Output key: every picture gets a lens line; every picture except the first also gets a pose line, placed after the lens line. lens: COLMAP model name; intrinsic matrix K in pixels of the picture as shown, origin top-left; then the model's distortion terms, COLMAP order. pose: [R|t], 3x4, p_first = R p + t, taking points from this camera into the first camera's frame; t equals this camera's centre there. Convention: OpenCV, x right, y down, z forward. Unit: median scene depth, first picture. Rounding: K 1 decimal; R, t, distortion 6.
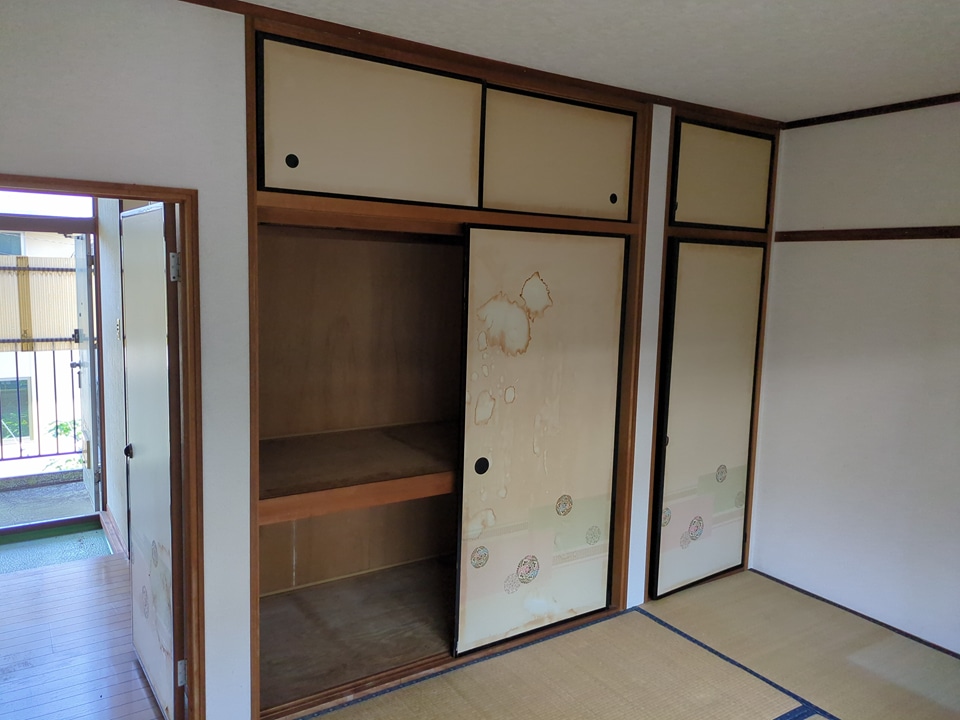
lens RADIAL K [[717.5, 0, 479.4], [0, 717.5, 352.5], [0, 0, 1]] dist [0.036627, -0.036530]
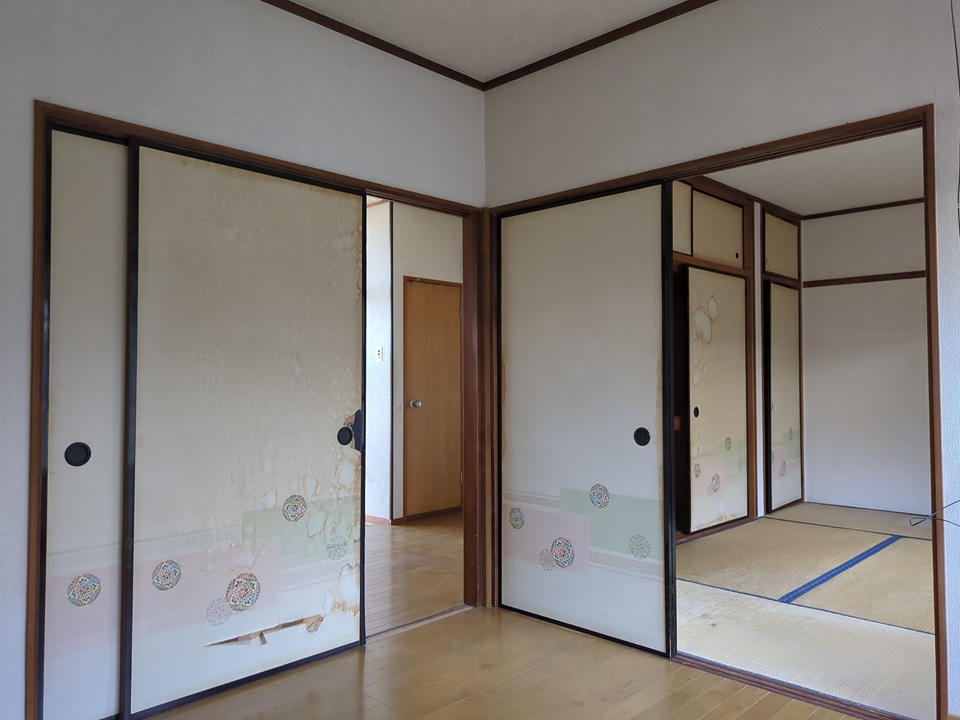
lens RADIAL K [[717.5, 0, 479.4], [0, 717.5, 352.5], [0, 0, 1]] dist [0.036627, -0.036530]
pose [[0.977682, -0.014275, 0.209605, -0.801157], [0.043454, 0.989855, -0.135271, 0.220370], [-0.205548, 0.141360, 0.968384, -0.481223]]
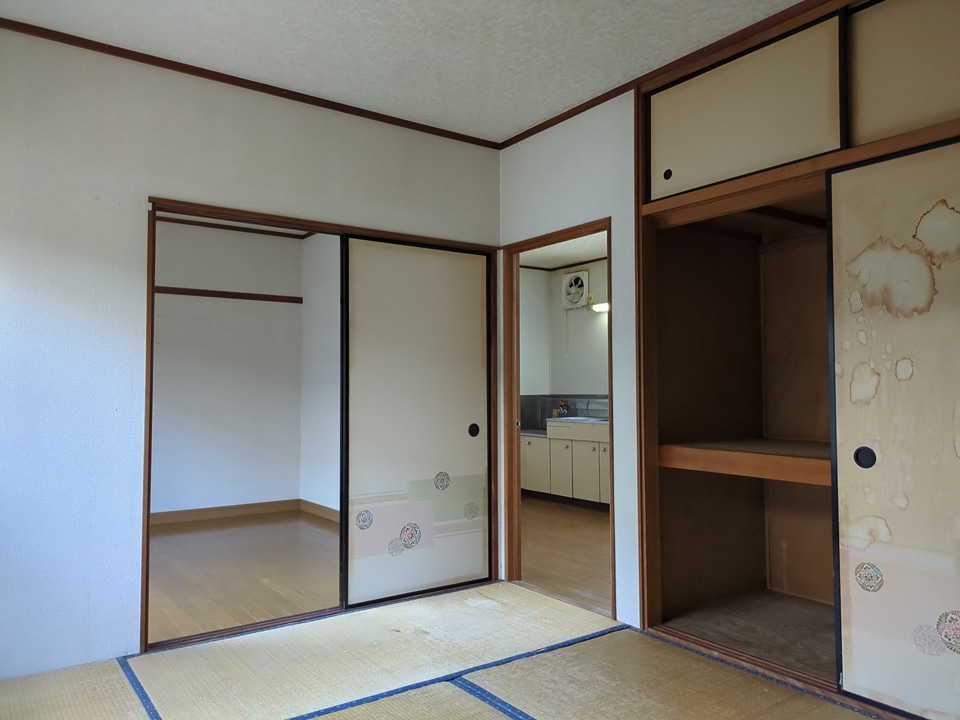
lens RADIAL K [[717.5, 0, 479.4], [0, 717.5, 352.5], [0, 0, 1]] dist [0.036627, -0.036530]
pose [[0.026355, -0.069814, -0.997212, 0.790228], [-0.097159, 0.992657, -0.072063, 0.139760], [0.994920, 0.098788, 0.019378, 0.539514]]
